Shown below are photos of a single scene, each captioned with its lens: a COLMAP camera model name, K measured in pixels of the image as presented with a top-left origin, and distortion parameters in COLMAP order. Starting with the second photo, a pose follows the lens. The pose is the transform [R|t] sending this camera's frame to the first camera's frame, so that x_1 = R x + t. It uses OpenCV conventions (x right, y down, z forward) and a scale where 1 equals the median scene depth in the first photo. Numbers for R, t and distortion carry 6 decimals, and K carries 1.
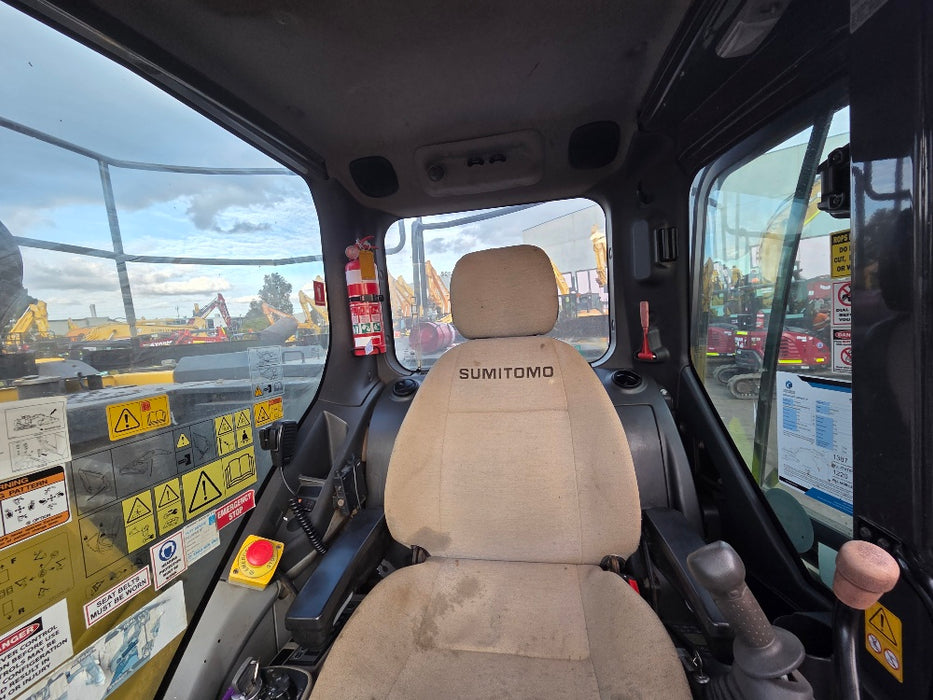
lens RADIAL K [[384.1, 0, 466.5], [0, 384.1, 350.0], [0, 0, 1]] dist [0.000503, -0.000164]
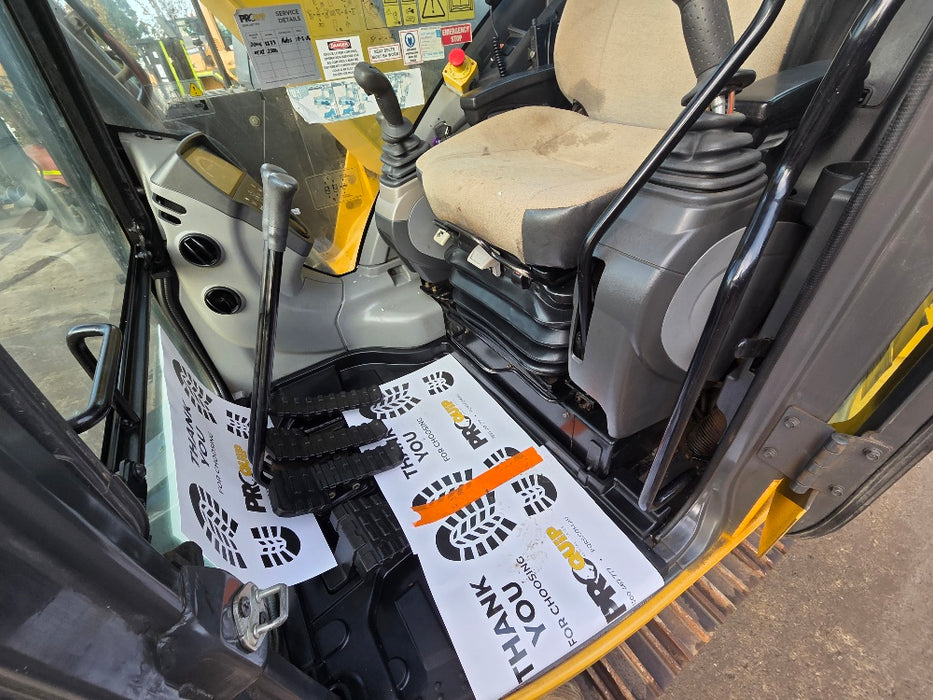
lens RADIAL K [[384.1, 0, 466.5], [0, 384.1, 350.0], [0, 0, 1]] dist [0.000503, -0.000164]
pose [[0.680711, 0.471932, -0.560280, 0.779660], [-0.001540, 0.765752, 0.643134, 0.416371], [0.732551, -0.436925, 0.521982, -0.203738]]
